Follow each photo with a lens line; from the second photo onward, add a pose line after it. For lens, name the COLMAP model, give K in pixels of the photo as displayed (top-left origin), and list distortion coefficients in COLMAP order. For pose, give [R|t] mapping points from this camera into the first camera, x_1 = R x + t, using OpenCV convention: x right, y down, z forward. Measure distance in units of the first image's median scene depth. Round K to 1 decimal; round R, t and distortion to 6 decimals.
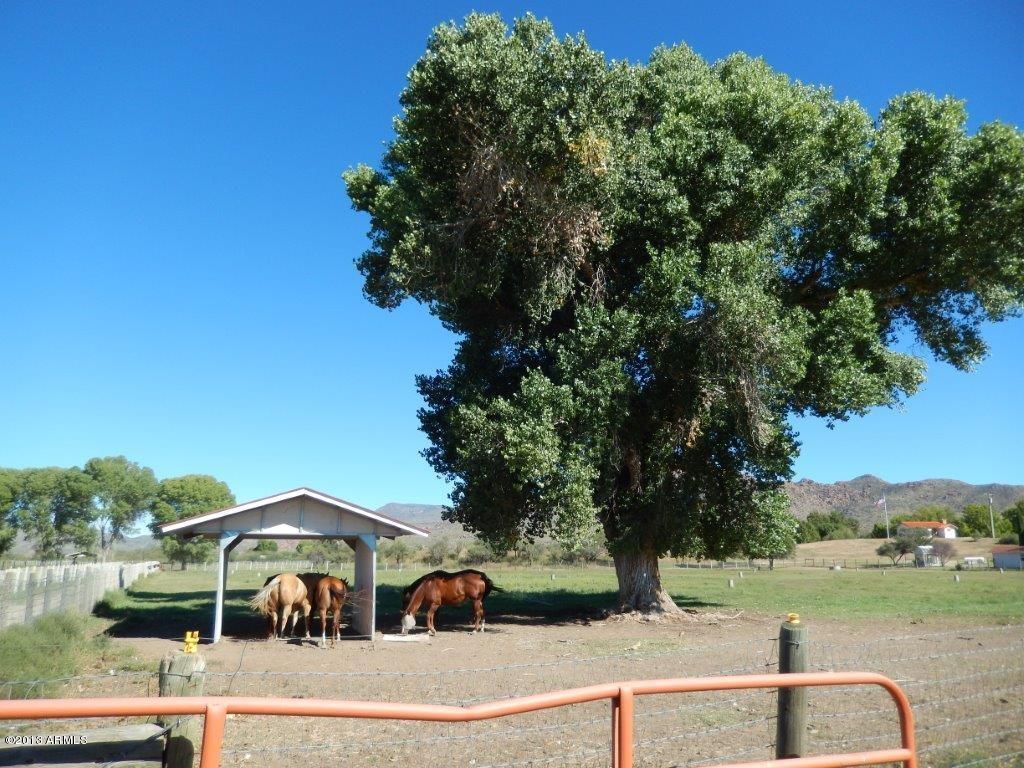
lens RADIAL K [[795.7, 0, 514.0], [0, 795.7, 375.2], [0, 0, 1]] dist [-0.004775, -0.010005]
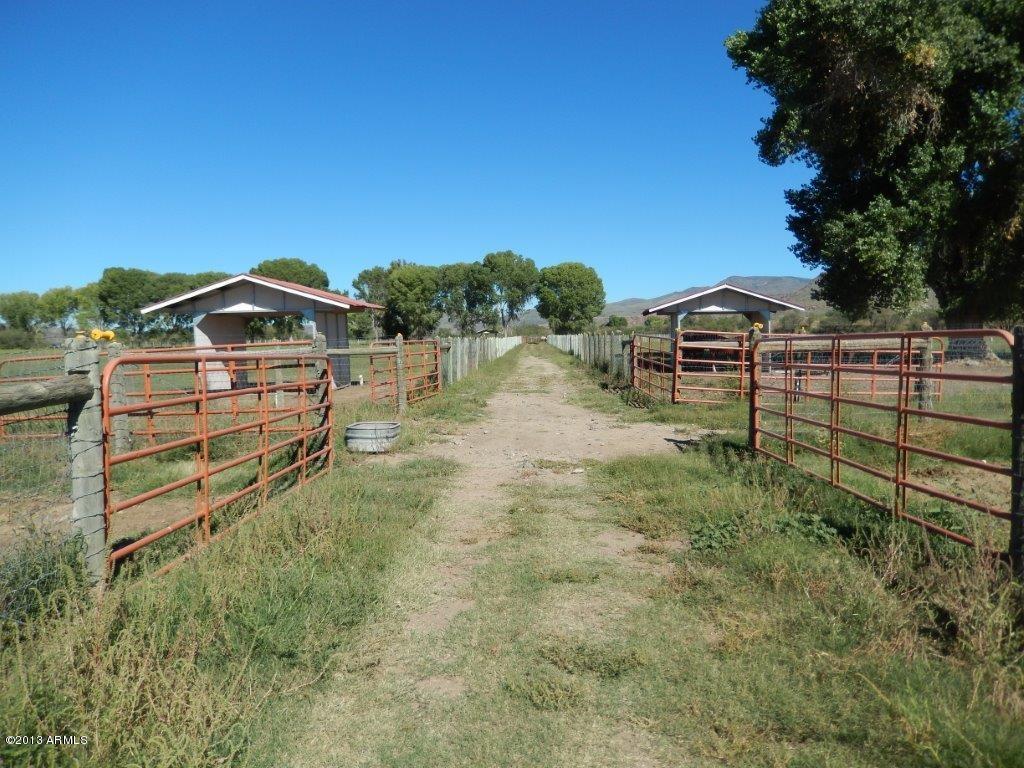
lens RADIAL K [[795.7, 0, 514.0], [0, 795.7, 375.2], [0, 0, 1]] dist [-0.004775, -0.010005]
pose [[0.913669, 0.006531, -0.406406, 0.003600], [0.106084, 0.961383, 0.253945, -0.087523], [0.392370, -0.275135, 0.877694, -0.416375]]
